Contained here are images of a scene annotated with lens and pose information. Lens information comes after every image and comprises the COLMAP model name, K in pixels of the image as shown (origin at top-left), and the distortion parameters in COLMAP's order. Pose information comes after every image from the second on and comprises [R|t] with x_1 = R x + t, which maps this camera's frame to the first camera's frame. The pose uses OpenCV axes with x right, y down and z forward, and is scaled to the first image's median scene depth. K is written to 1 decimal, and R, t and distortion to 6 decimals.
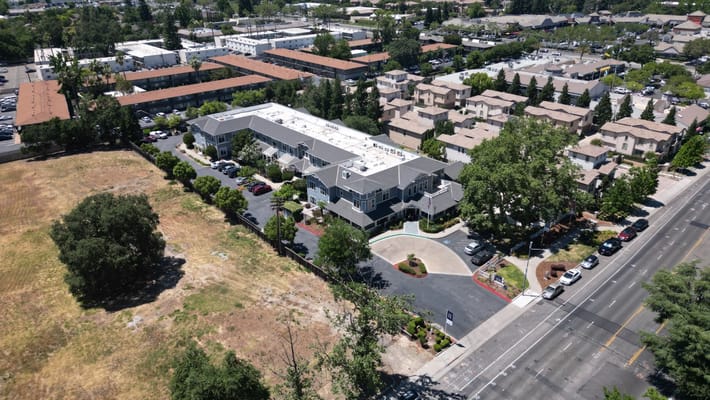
lens RADIAL K [[498.7, 0, 355.0], [0, 498.7, 200.0], [0, 0, 1]] dist [0.086334, -0.088709]
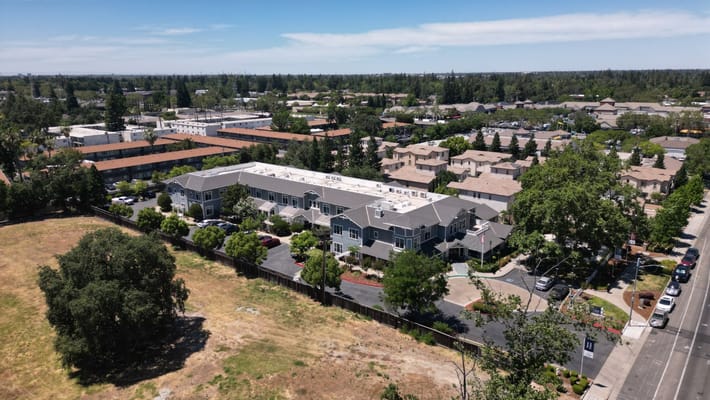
lens RADIAL K [[498.7, 0, 355.0], [0, 498.7, 200.0], [0, 0, 1]] dist [0.086334, -0.088709]
pose [[0.987537, -0.034418, 0.153578, -0.196964], [0.063673, 0.979745, -0.189858, 0.090380], [-0.143932, 0.197271, 0.969726, 0.155085]]
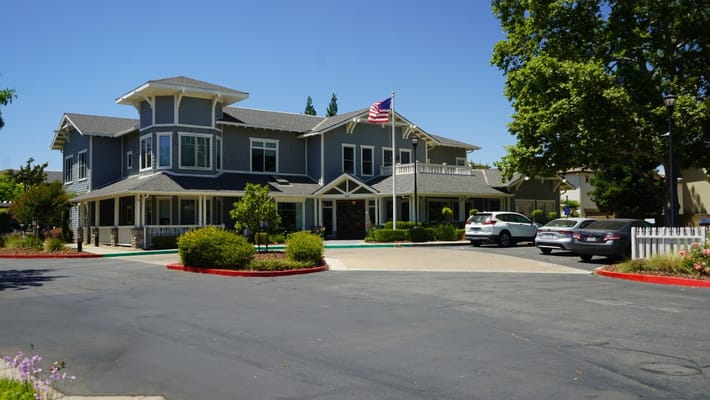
lens RADIAL K [[633.0, 0, 353.9], [0, 633.0, 200.1], [0, 0, 1]] dist [-0.002198, 0.007876]
pose [[0.997598, -0.001671, -0.069247, 0.143349], [-0.030822, 0.884577, -0.465375, 0.192243], [0.062032, 0.466391, 0.882401, 0.674676]]
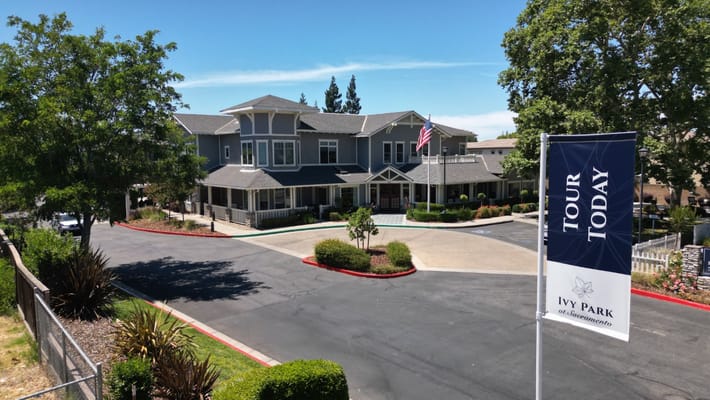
lens RADIAL K [[498.0, 0, 355.5], [0, 498.0, 199.5], [0, 0, 1]] dist [0.079947, -0.074561]
pose [[0.998756, 0.006702, -0.049420, 0.105889], [-0.023546, 0.936904, -0.348793, 0.174057], [0.043964, 0.349523, 0.935896, 0.621557]]
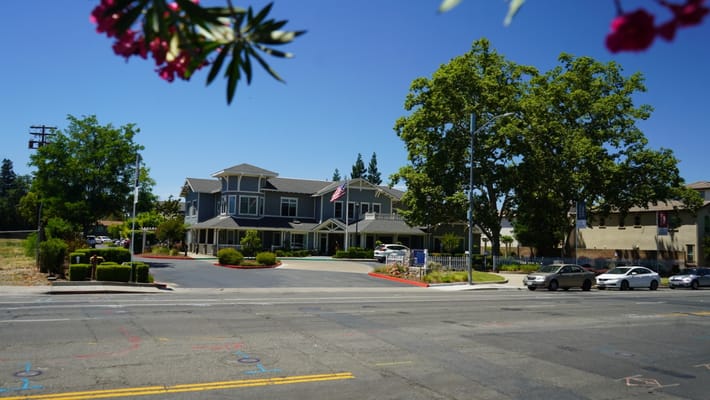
lens RADIAL K [[564.6, 0, 353.6], [0, 564.6, 197.4], [0, 0, 1]] dist [-0.008042, 0.006025]
pose [[0.971560, 0.018913, -0.236039, 0.274577], [-0.135064, 0.863015, -0.486789, 0.269962], [0.194498, 0.504825, 0.841025, 0.492903]]
